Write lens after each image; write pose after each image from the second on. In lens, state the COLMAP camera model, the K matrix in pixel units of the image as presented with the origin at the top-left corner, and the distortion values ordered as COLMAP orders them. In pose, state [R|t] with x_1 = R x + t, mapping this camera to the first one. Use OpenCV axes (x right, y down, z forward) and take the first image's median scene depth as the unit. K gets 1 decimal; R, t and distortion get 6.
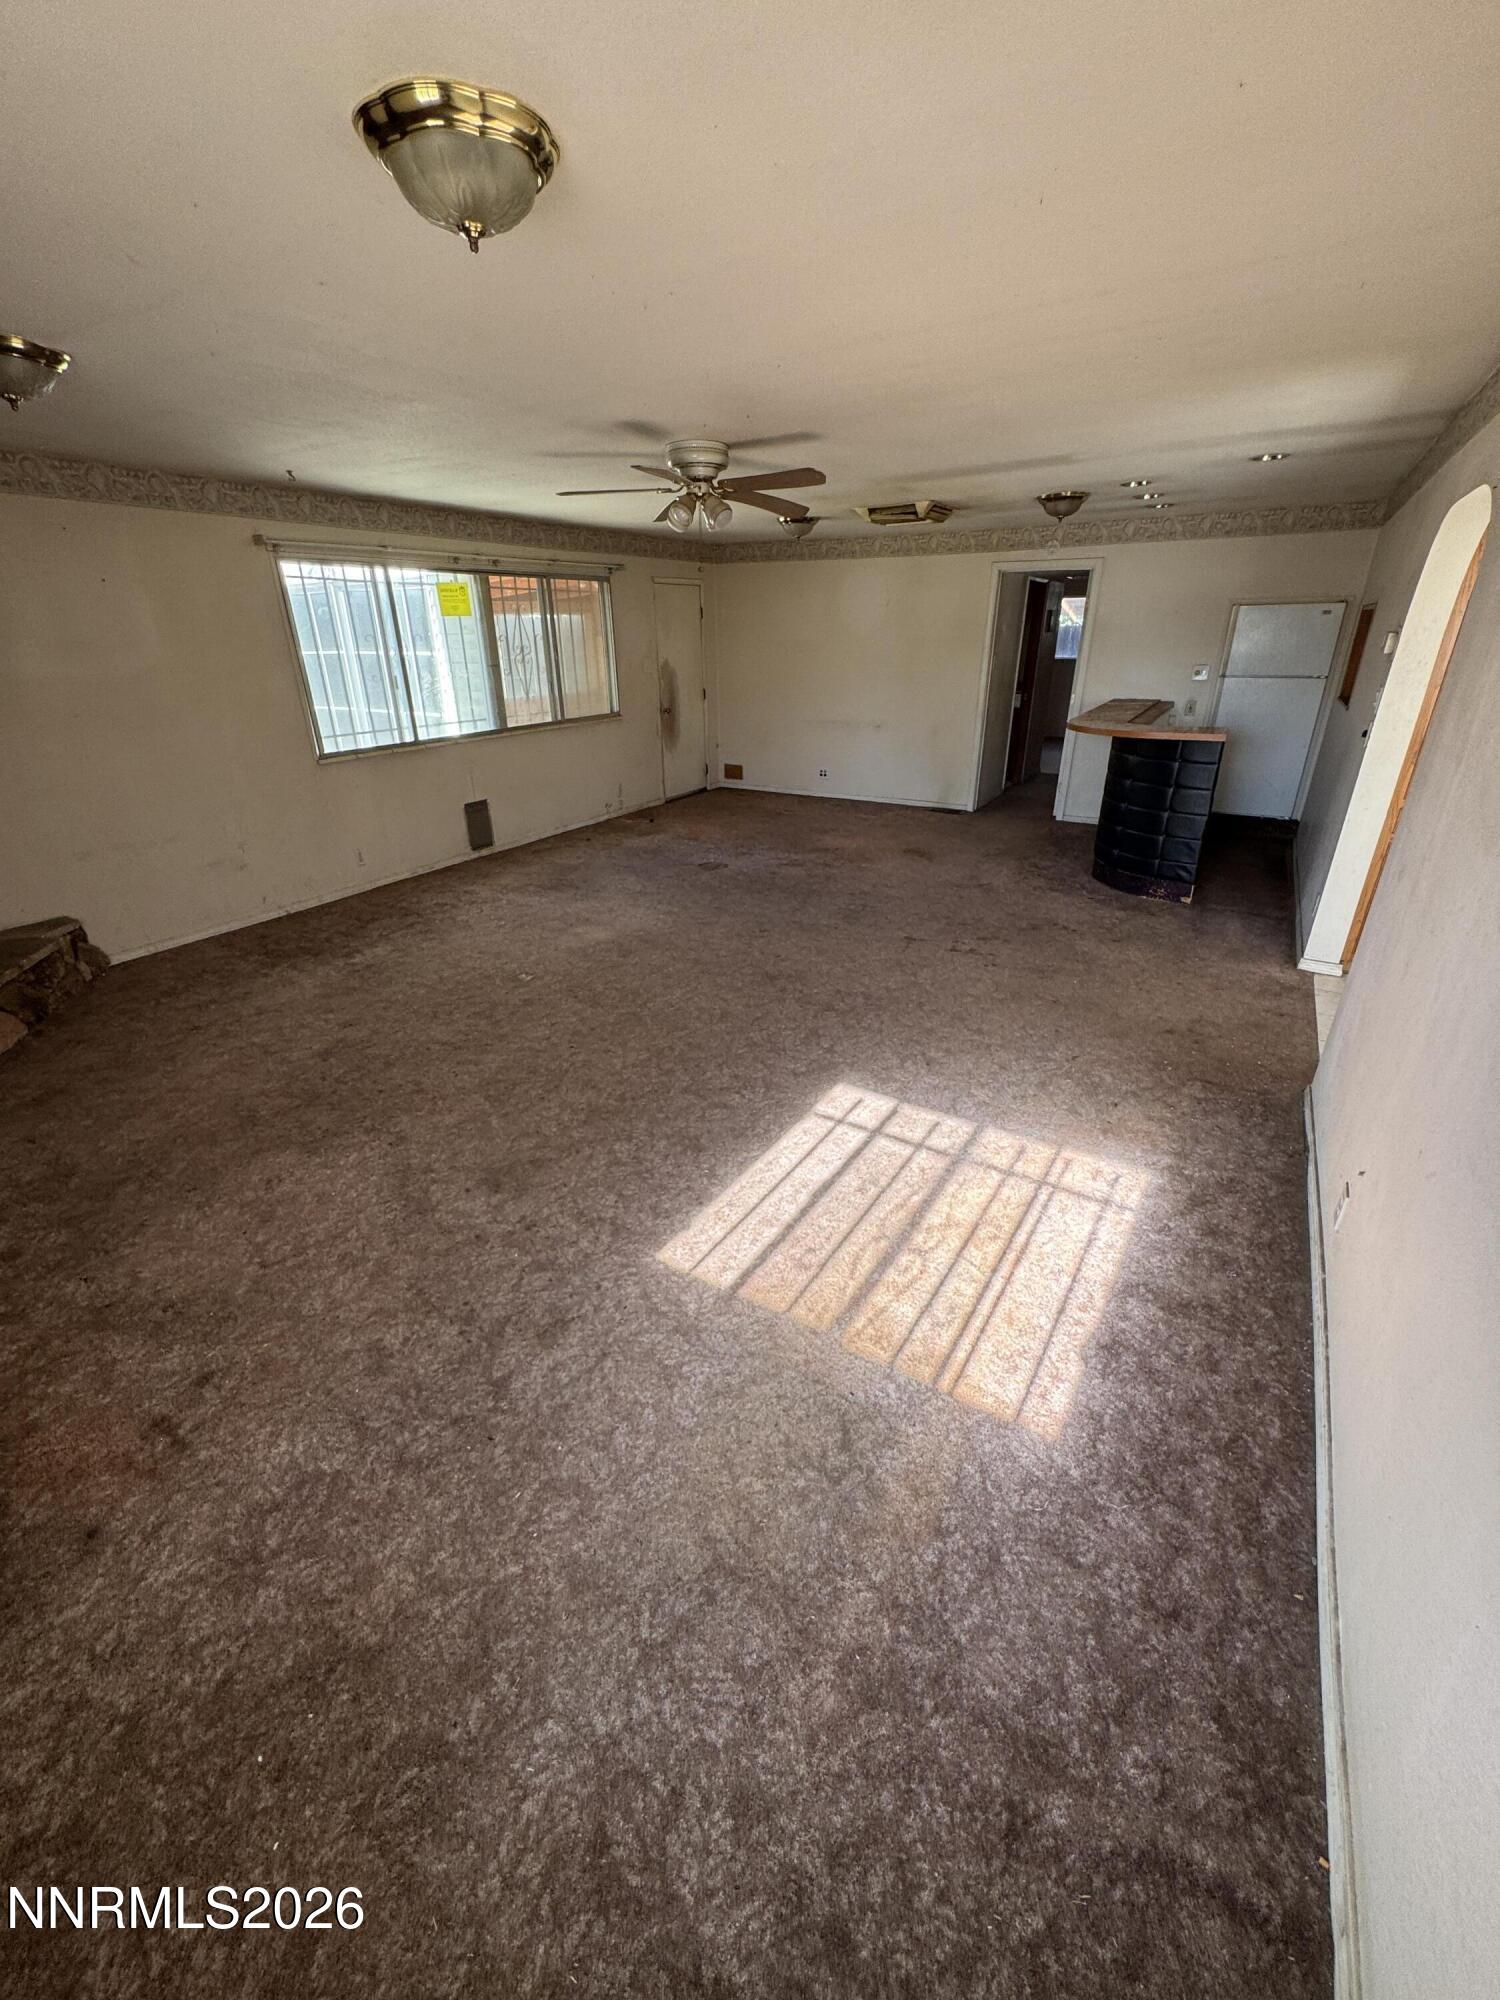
lens RADIAL K [[801.8, 0, 750.0], [0, 801.8, 1000.0], [0, 0, 1]] dist [-0.000978, 0.000141]
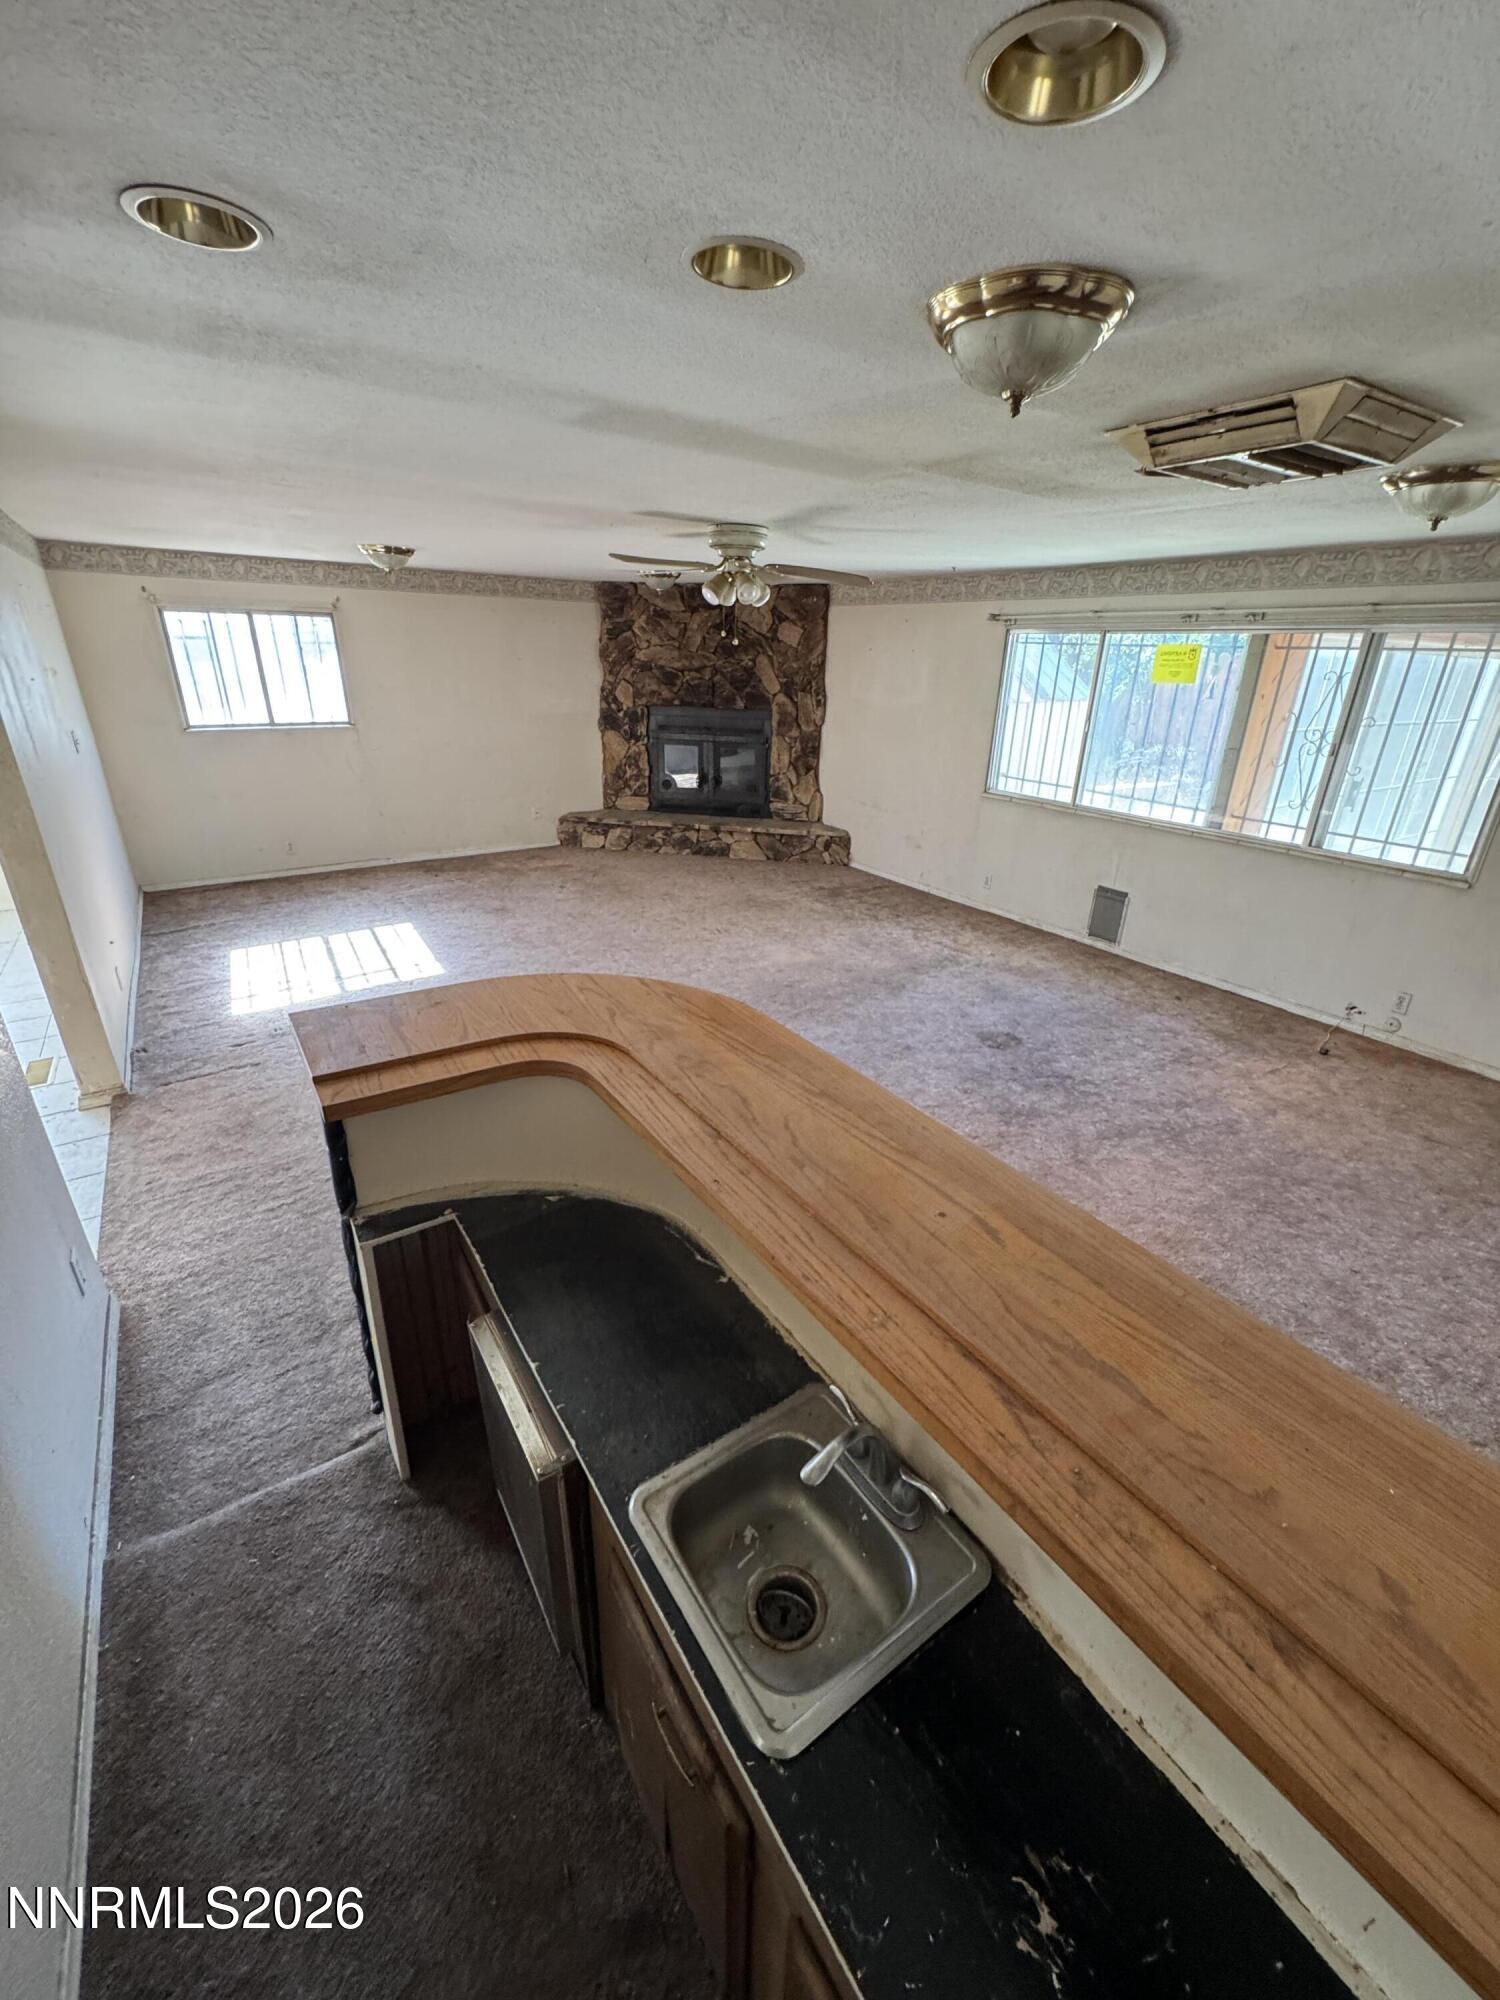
lens RADIAL K [[801.8, 0, 750.0], [0, 801.8, 1000.0], [0, 0, 1]] dist [-0.000978, 0.000141]
pose [[-0.417507, 0.361595, -0.833629, 0.755406], [-0.402167, 0.749135, 0.526363, -0.582002], [0.814831, 0.555019, -0.167347, 1.134635]]
